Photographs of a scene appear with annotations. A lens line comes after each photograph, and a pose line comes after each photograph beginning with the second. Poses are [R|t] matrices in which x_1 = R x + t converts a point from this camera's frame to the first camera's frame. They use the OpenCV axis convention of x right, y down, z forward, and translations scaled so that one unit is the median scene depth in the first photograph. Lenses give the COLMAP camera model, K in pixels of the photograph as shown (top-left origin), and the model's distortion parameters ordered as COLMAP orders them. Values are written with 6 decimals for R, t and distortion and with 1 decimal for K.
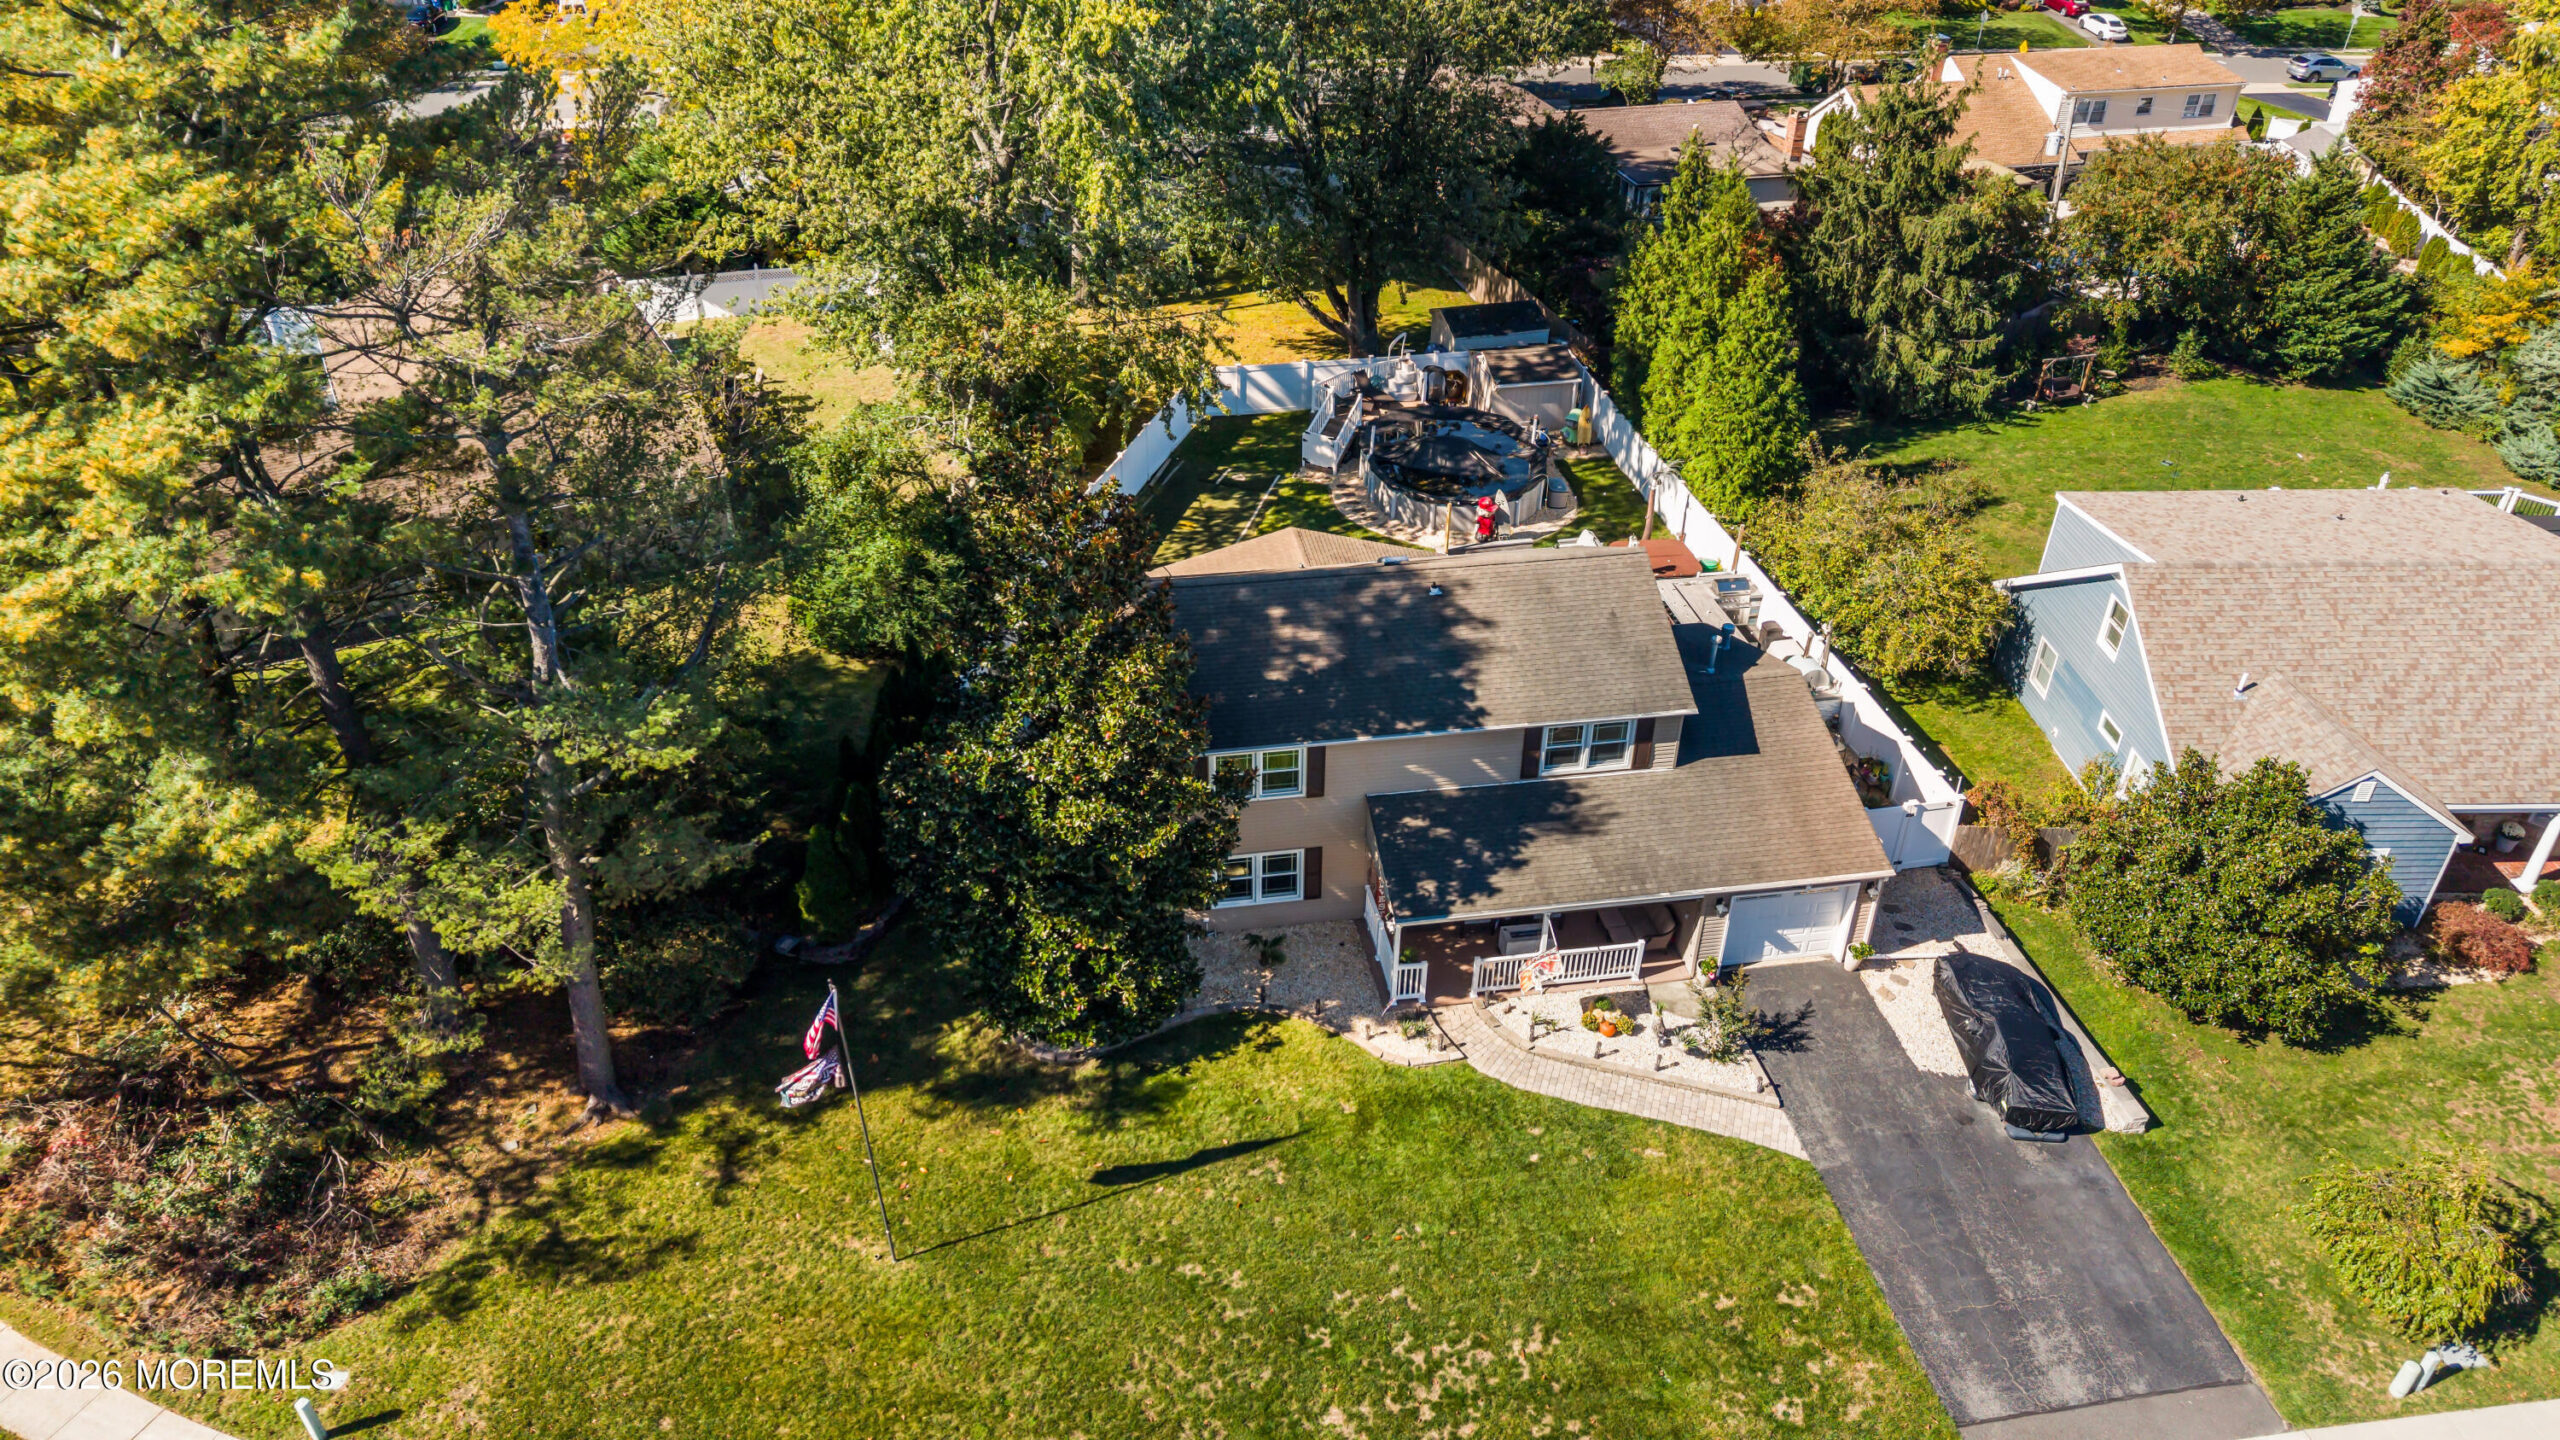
lens RADIAL K [[1749.9, 0, 1310.3], [0, 1749.9, 726.9], [0, 0, 1]] dist [0.028607, -0.033905]
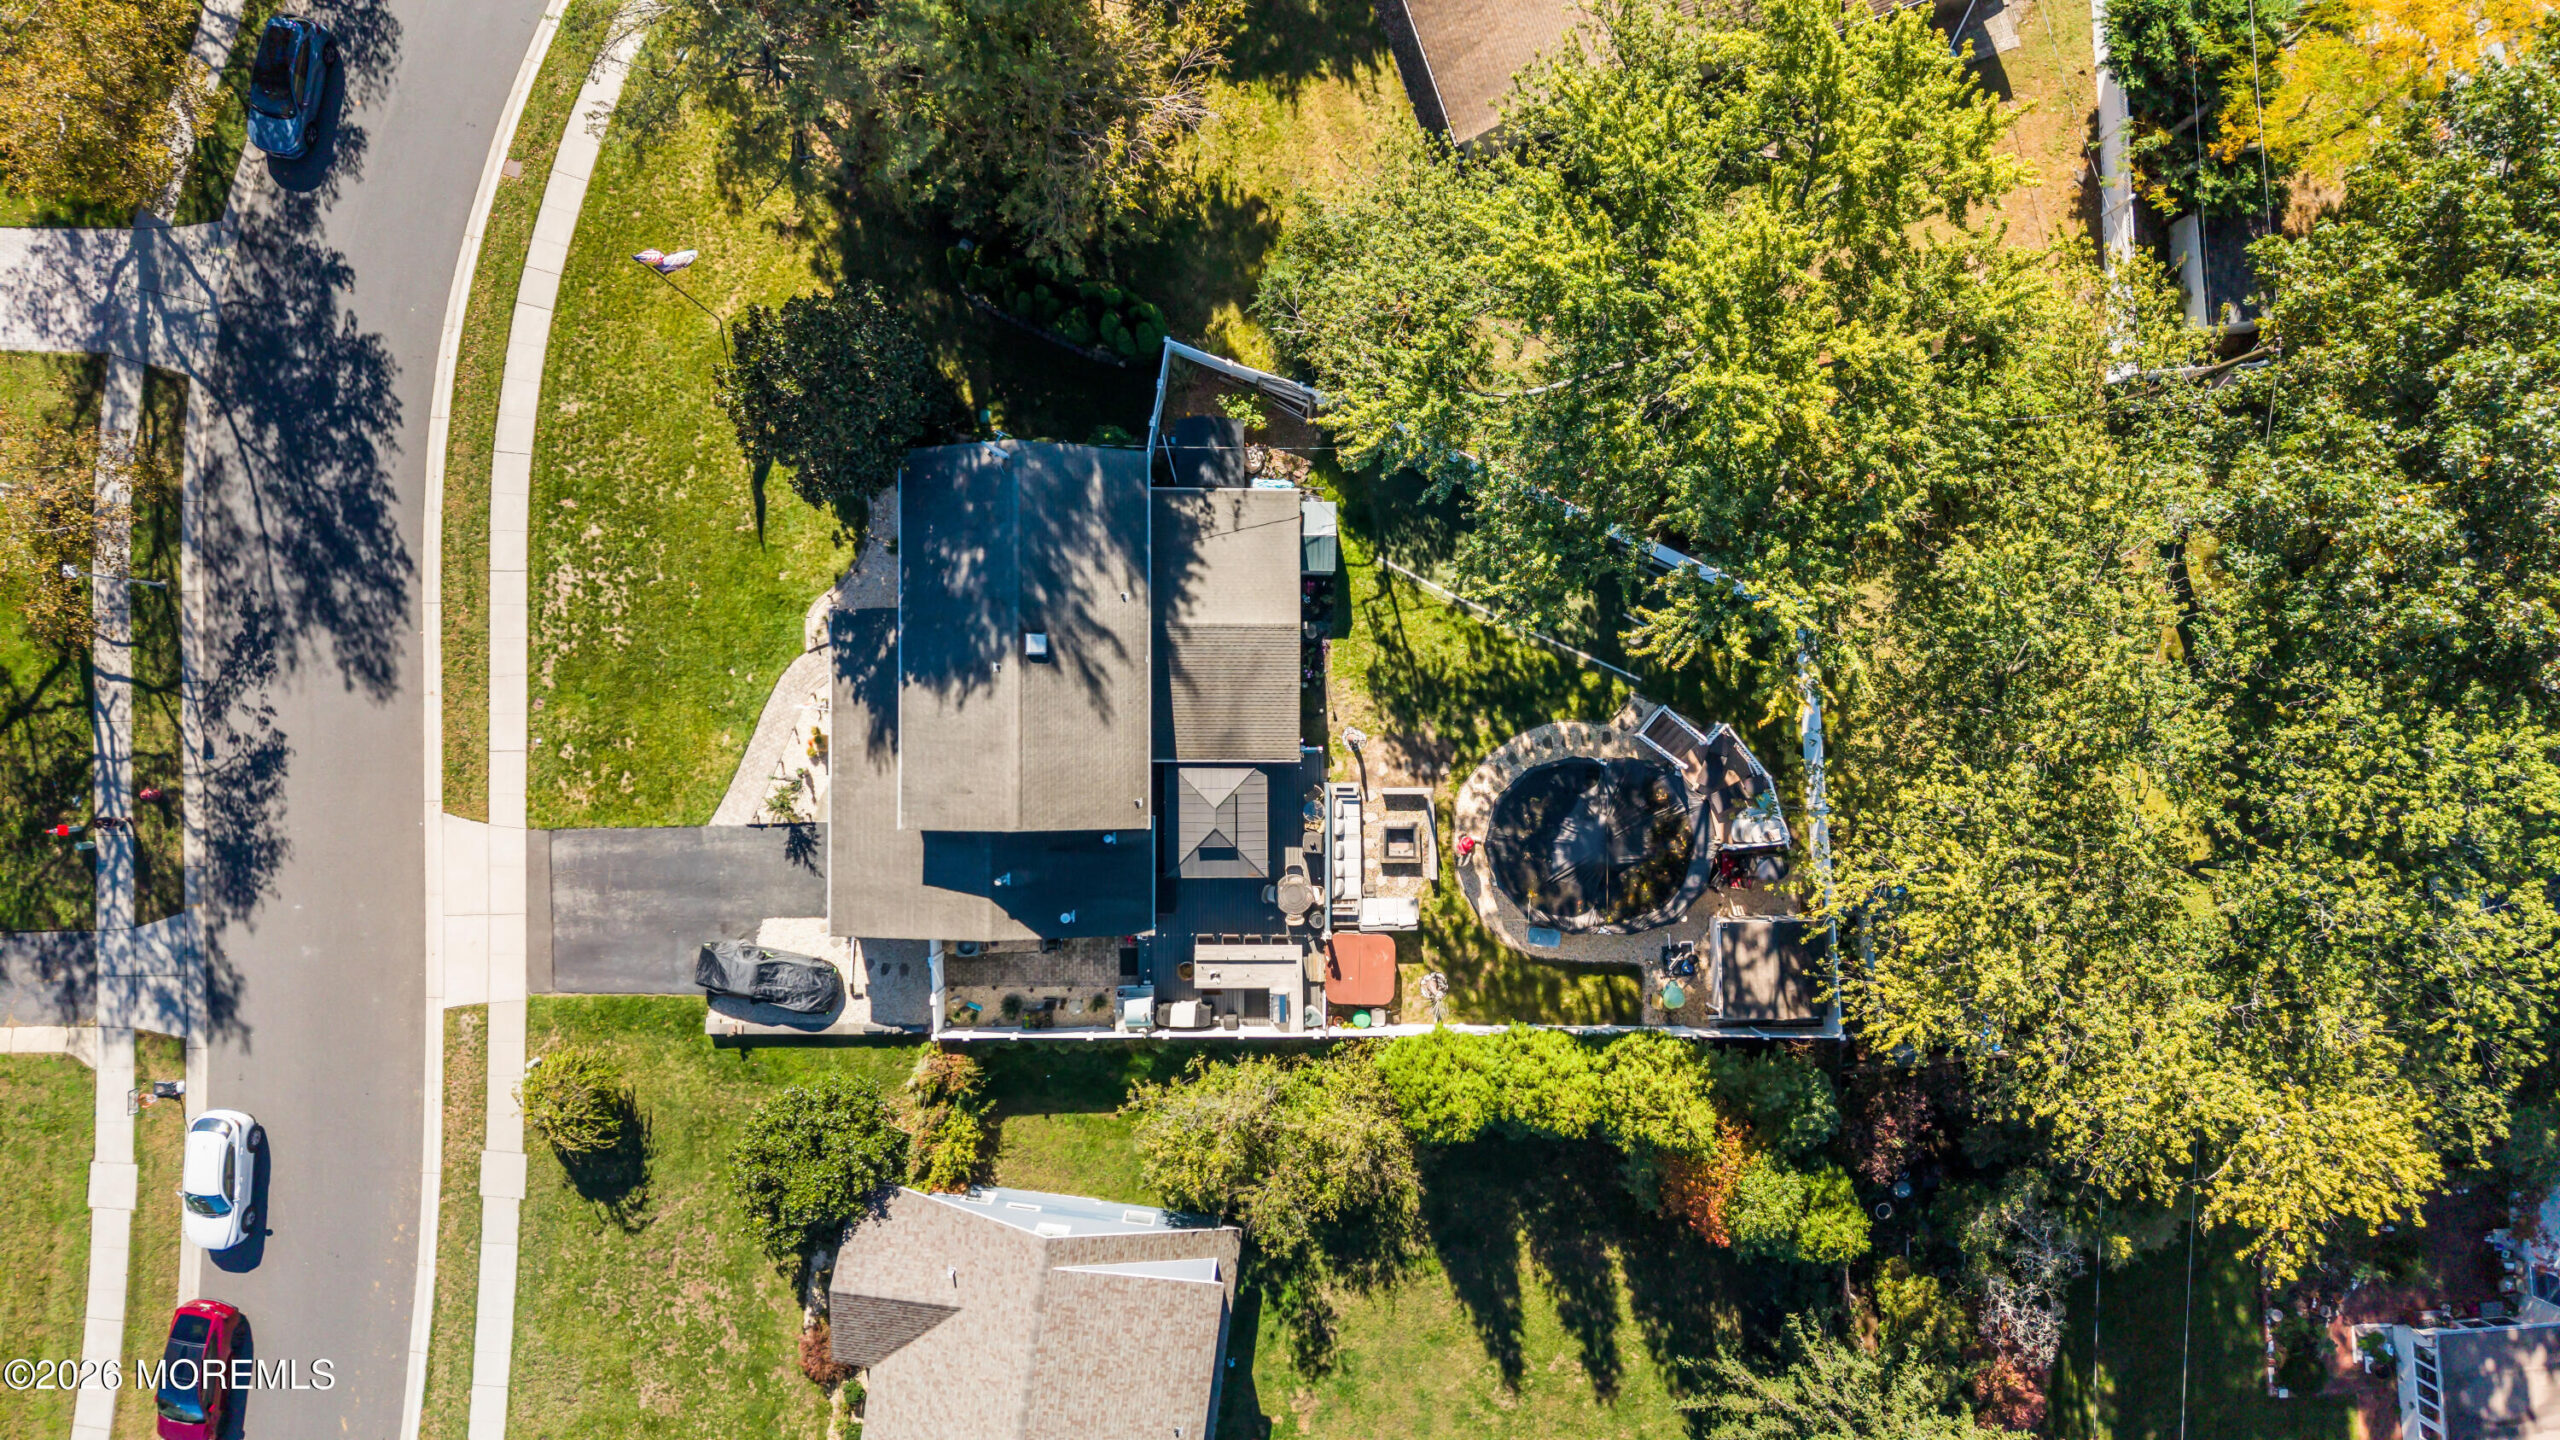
lens RADIAL K [[1749.9, 0, 1310.3], [0, 1749.9, 726.9], [0, 0, 1]] dist [0.028607, -0.033905]
pose [[-0.184483, 0.982817, -0.006122, 0.077483], [-0.522463, -0.092791, 0.847598, -1.435299], [0.832465, 0.159566, 0.530604, 0.503409]]
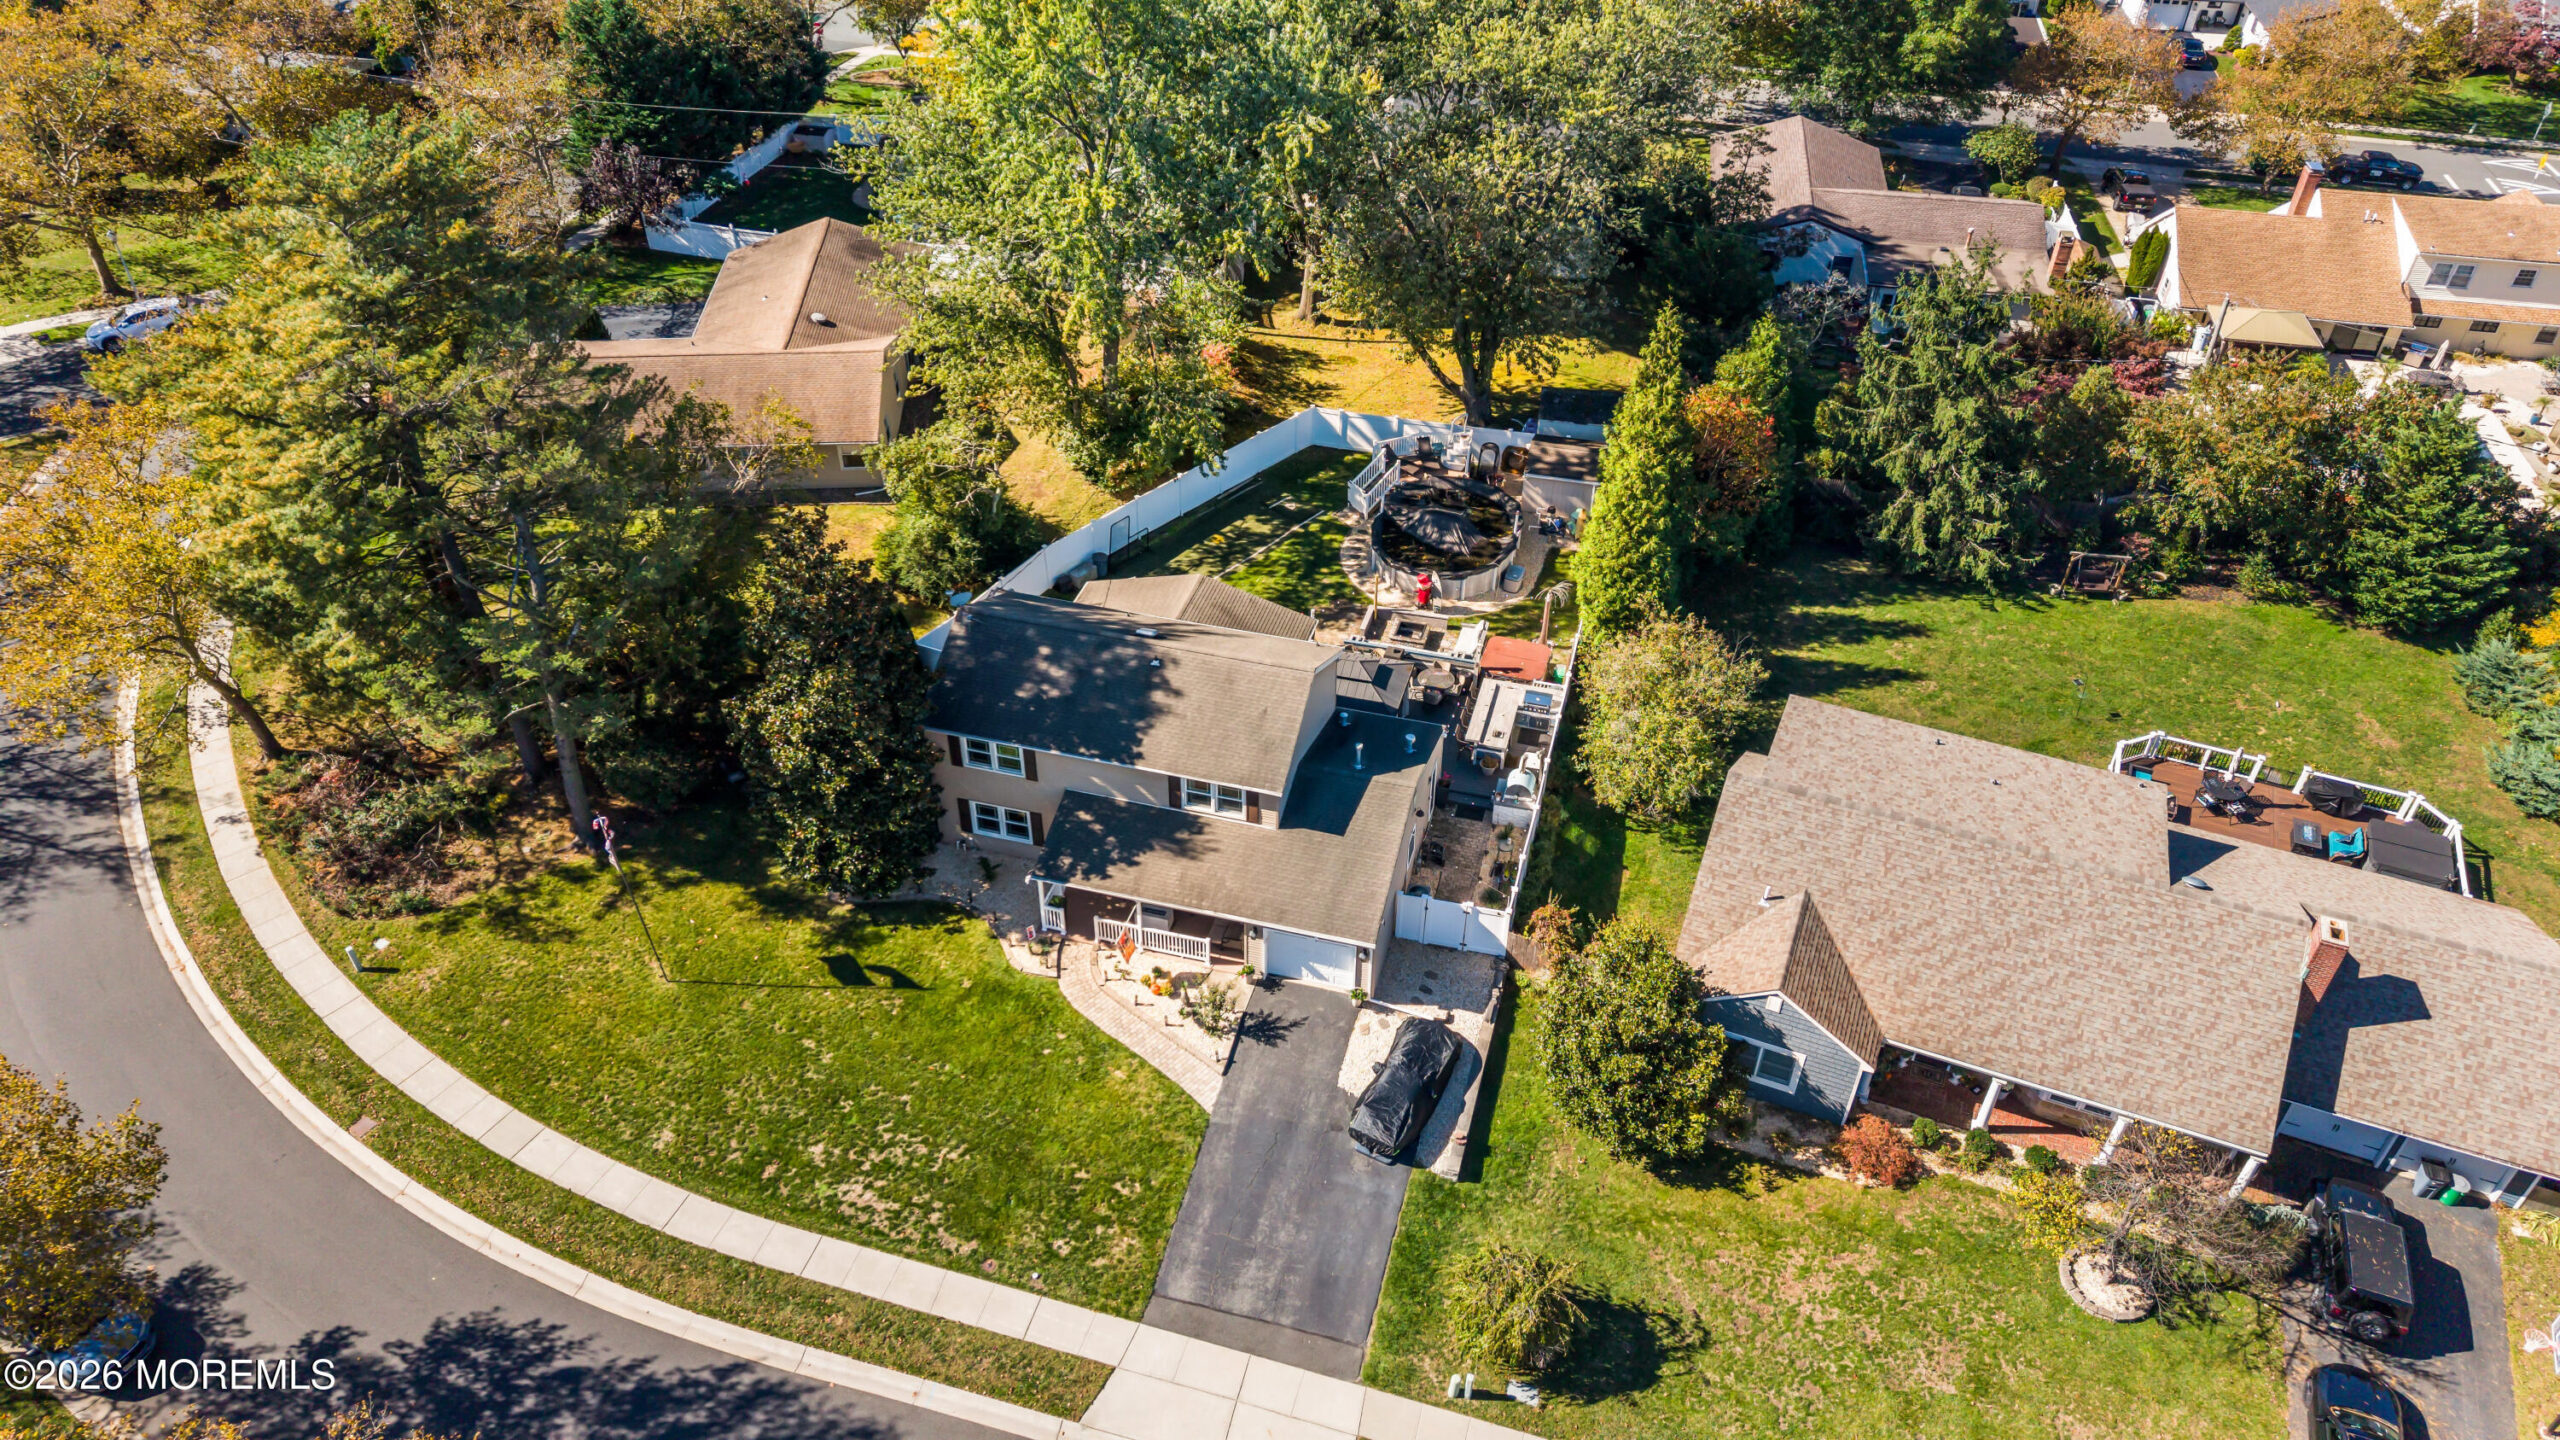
lens RADIAL K [[1738.8, 0, 1308.7], [0, 1738.8, 775.0], [0, 0, 1]] dist [0.069061, -0.140112]
pose [[0.901667, 0.273247, -0.335161, 0.702388], [-0.232154, 0.959773, 0.157924, -0.249686], [0.364831, -0.064586, 0.928831, -0.273983]]
